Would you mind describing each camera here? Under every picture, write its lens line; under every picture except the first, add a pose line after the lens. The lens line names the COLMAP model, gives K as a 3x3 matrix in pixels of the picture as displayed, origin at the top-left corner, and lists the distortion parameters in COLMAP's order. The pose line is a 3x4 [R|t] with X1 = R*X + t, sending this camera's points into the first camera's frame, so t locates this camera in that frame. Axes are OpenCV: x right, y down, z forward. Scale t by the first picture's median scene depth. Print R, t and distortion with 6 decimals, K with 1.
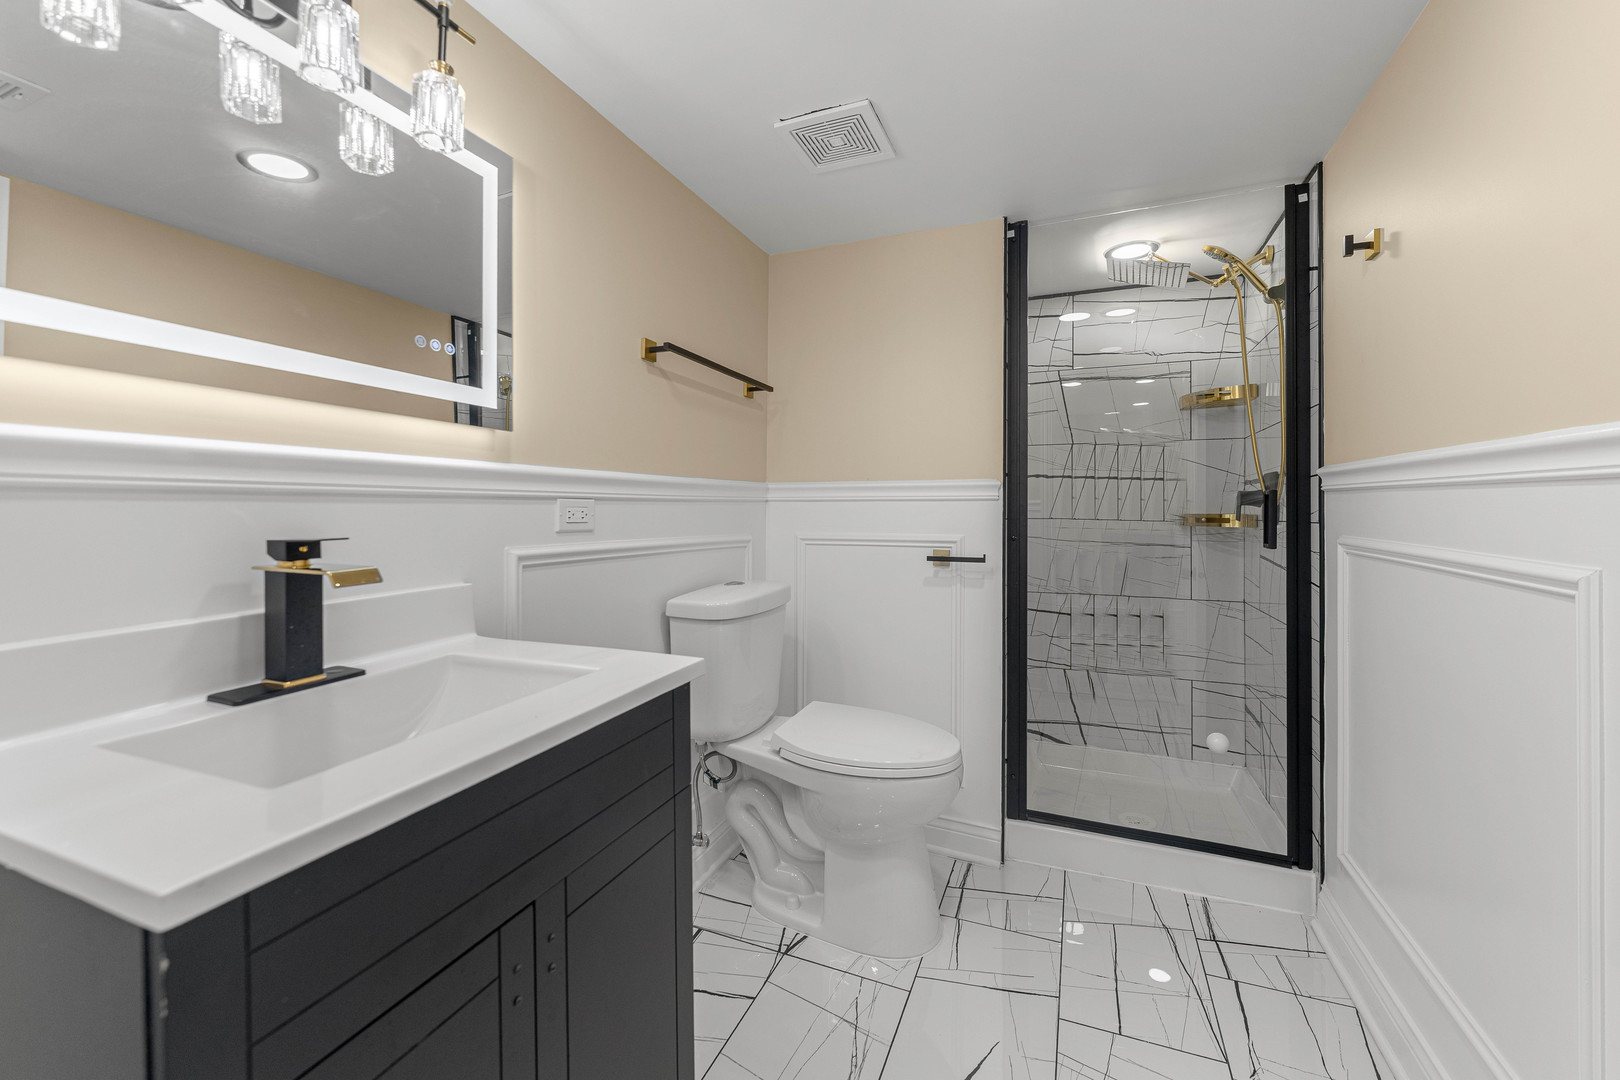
lens RADIAL K [[656.1, 0, 805.5], [0, 656.1, 520.7], [0, 0, 1]] dist [-0.001415, -0.000348]
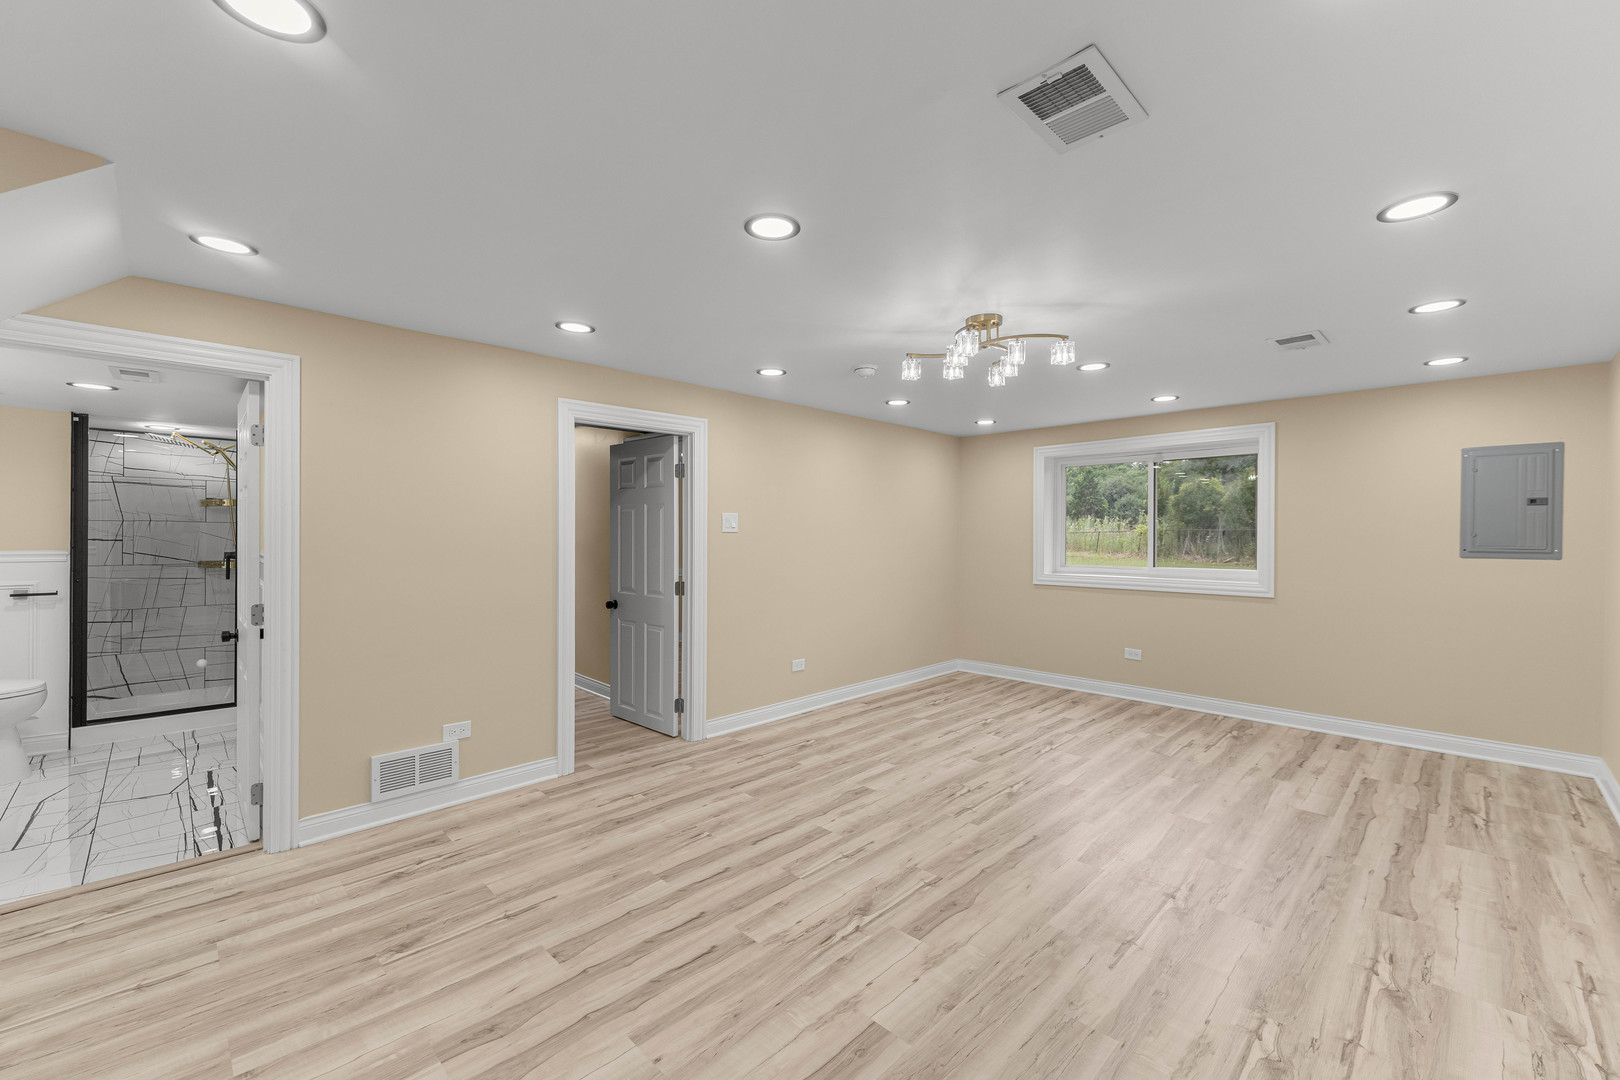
lens RADIAL K [[681.5, 0, 806.0], [0, 681.5, 534.0], [0, 0, 1]] dist [-0.002021, -0.000360]
pose [[0.413254, 0.005700, 0.910598, -0.593061], [0.004950, 0.999952, -0.008505, -0.081003], [-0.910602, 0.008022, 0.413206, -1.705079]]
